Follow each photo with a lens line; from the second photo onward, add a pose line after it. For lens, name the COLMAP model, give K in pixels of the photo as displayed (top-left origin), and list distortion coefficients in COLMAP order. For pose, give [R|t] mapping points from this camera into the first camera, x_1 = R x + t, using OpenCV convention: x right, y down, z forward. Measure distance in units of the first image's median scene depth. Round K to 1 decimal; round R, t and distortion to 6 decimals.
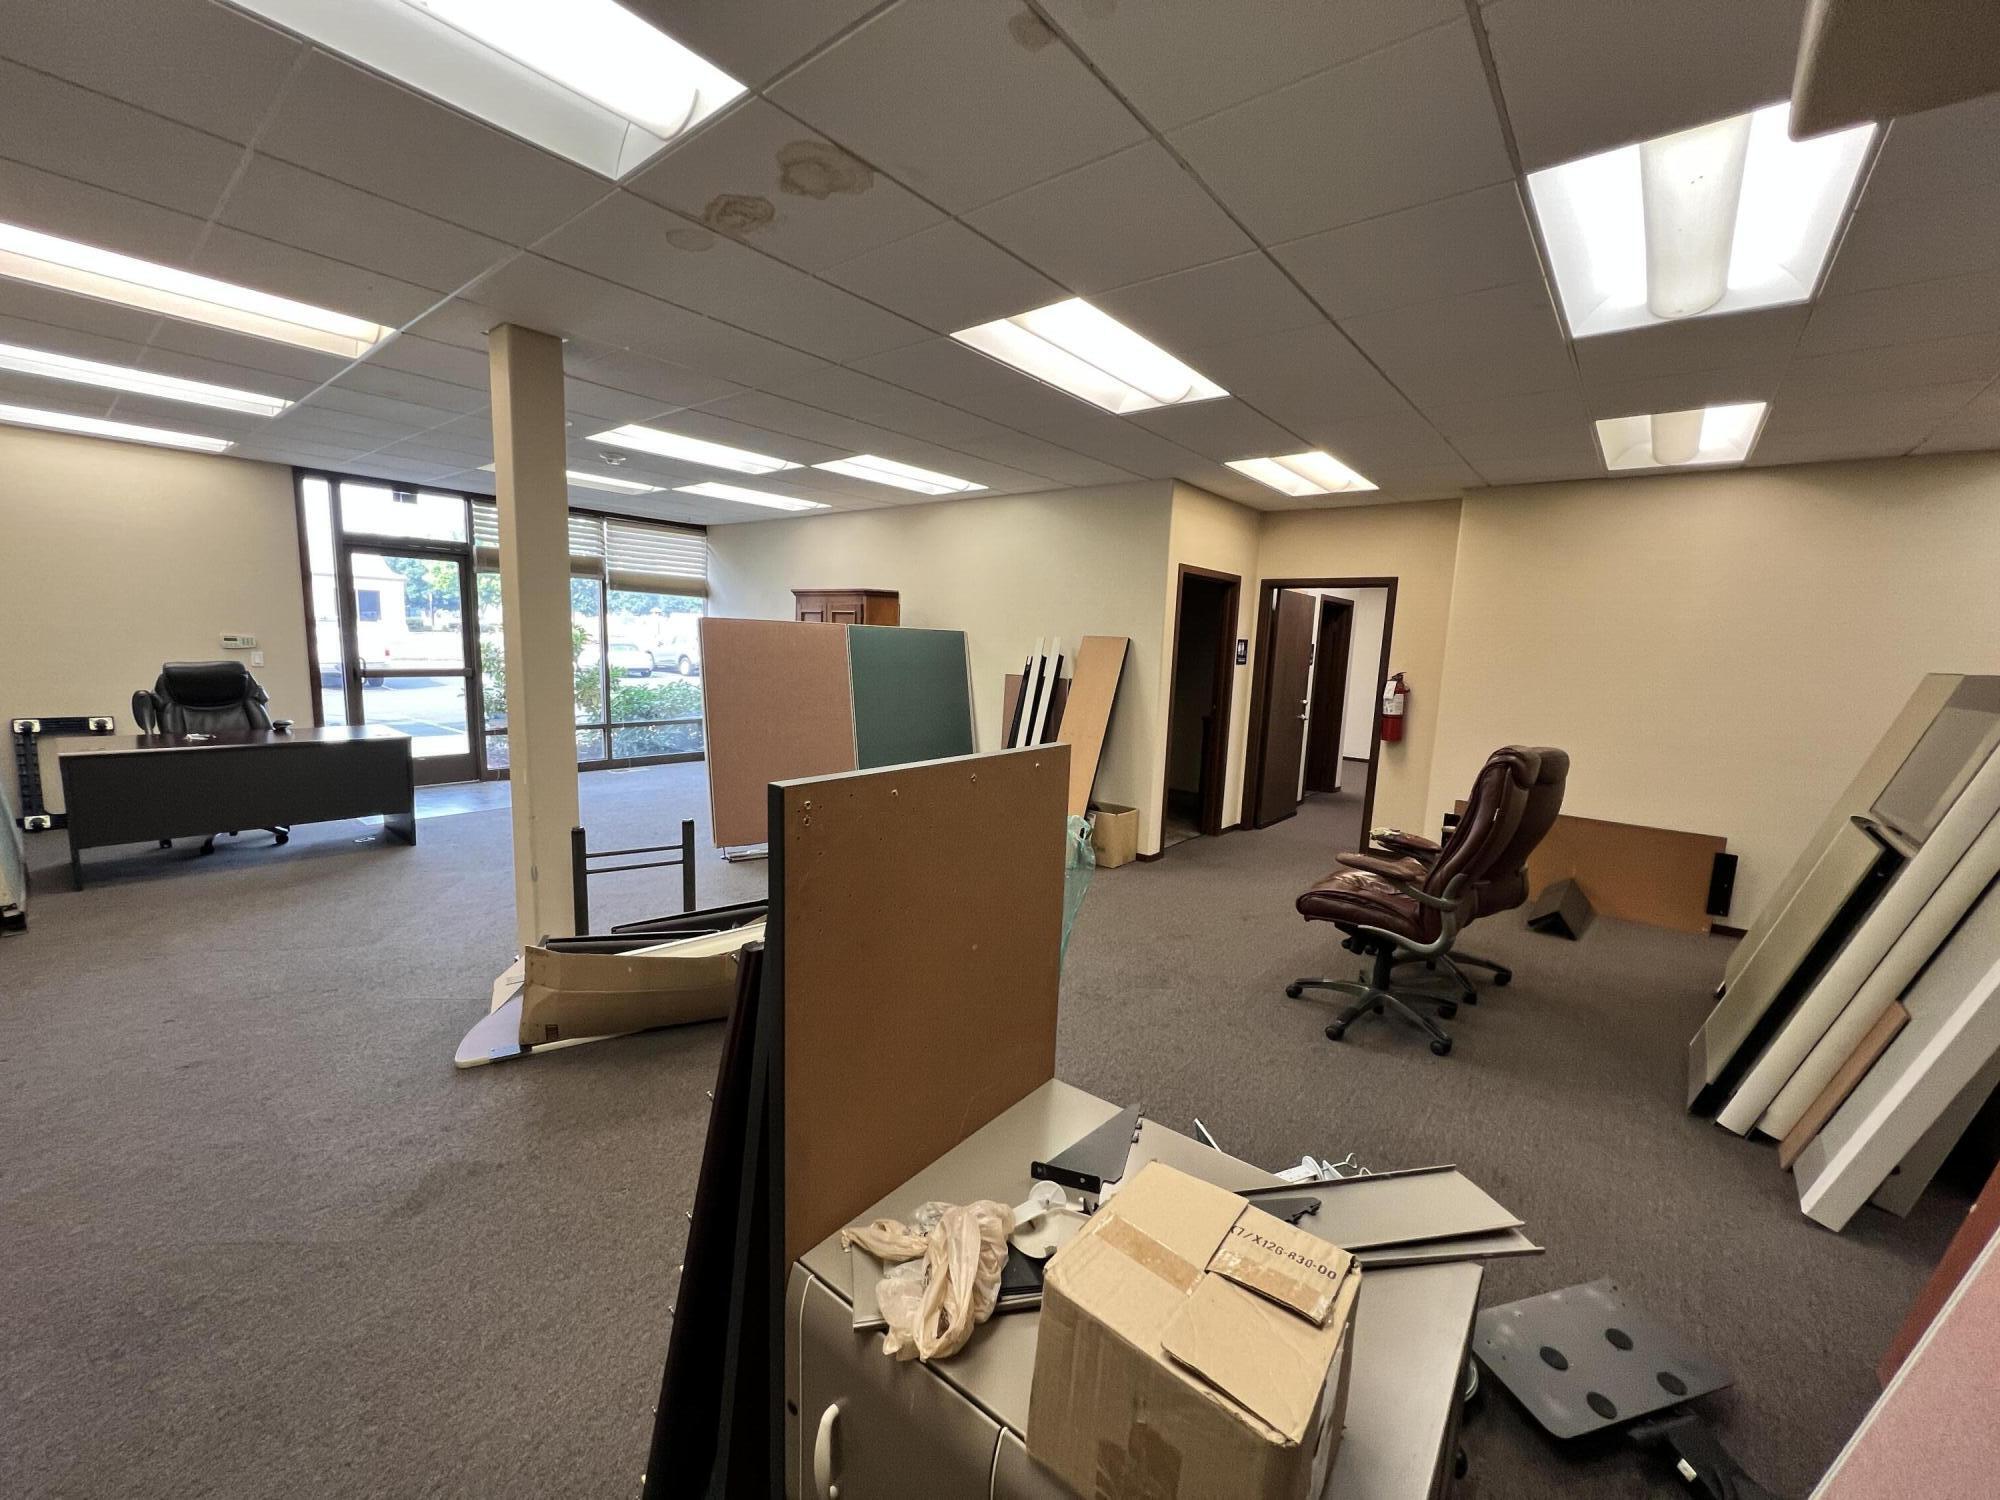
lens RADIAL K [[798.1, 0, 1035.8], [0, 798.1, 746.9], [0, 0, 1]] dist [-0.012126, -0.000088]
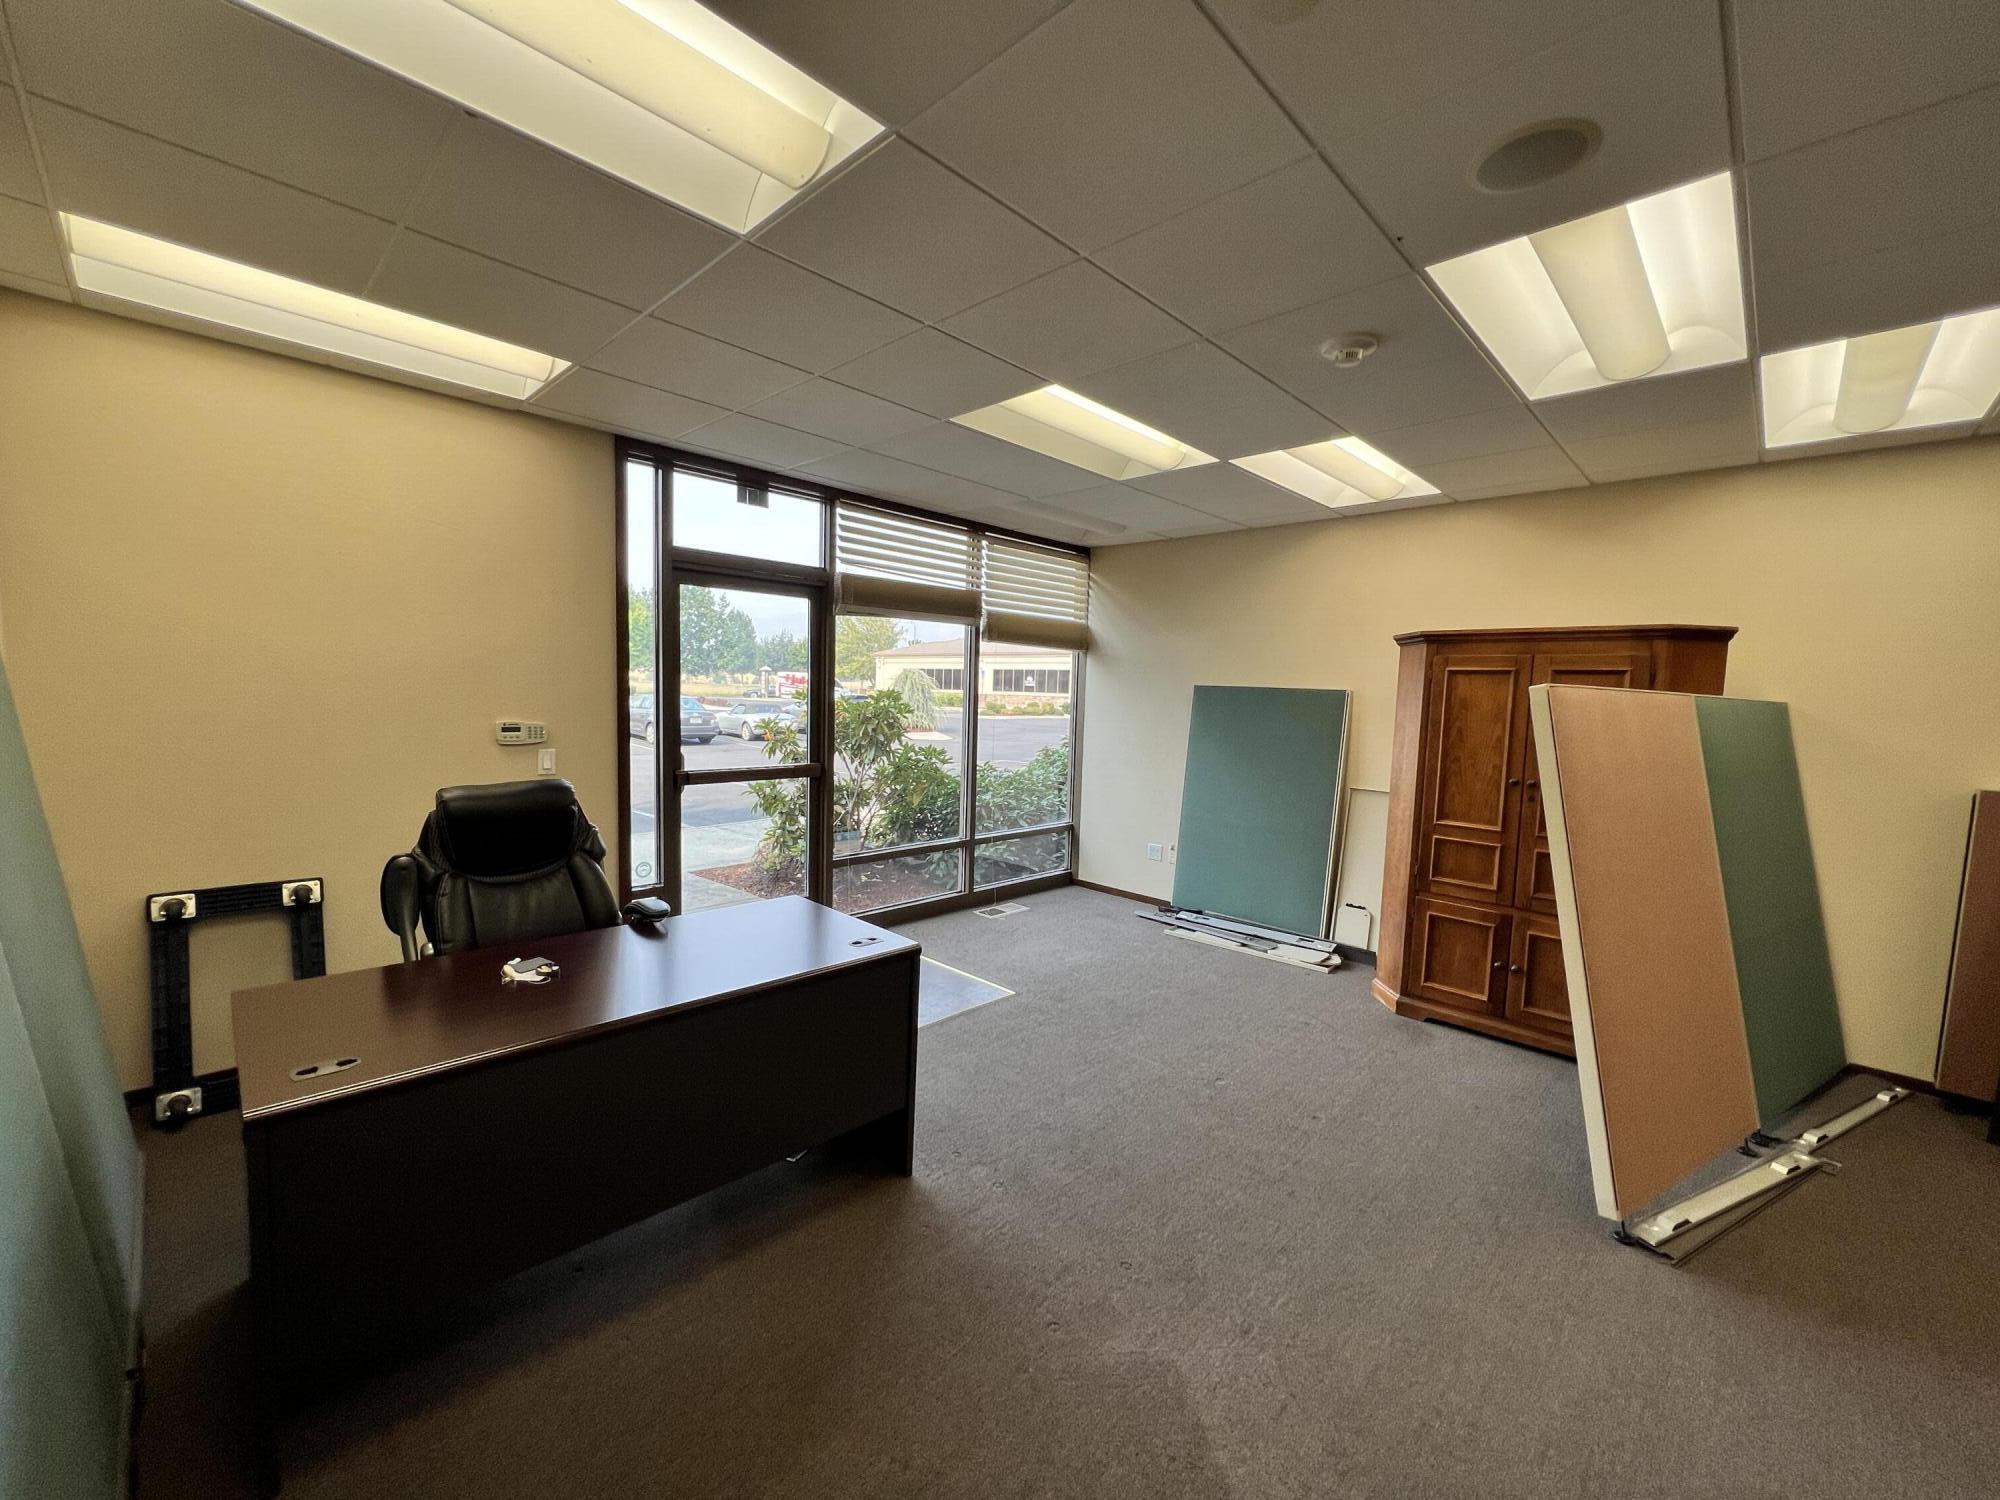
lens RADIAL K [[799.8, 0, 1003.1], [0, 799.8, 754.1], [0, 0, 1]] dist [-0.001578, -0.000053]
pose [[0.994429, -0.001774, -0.105395, -0.509260], [-0.004225, 0.998384, -0.056669, -0.073120], [0.105325, 0.056798, 0.992814, 0.390131]]
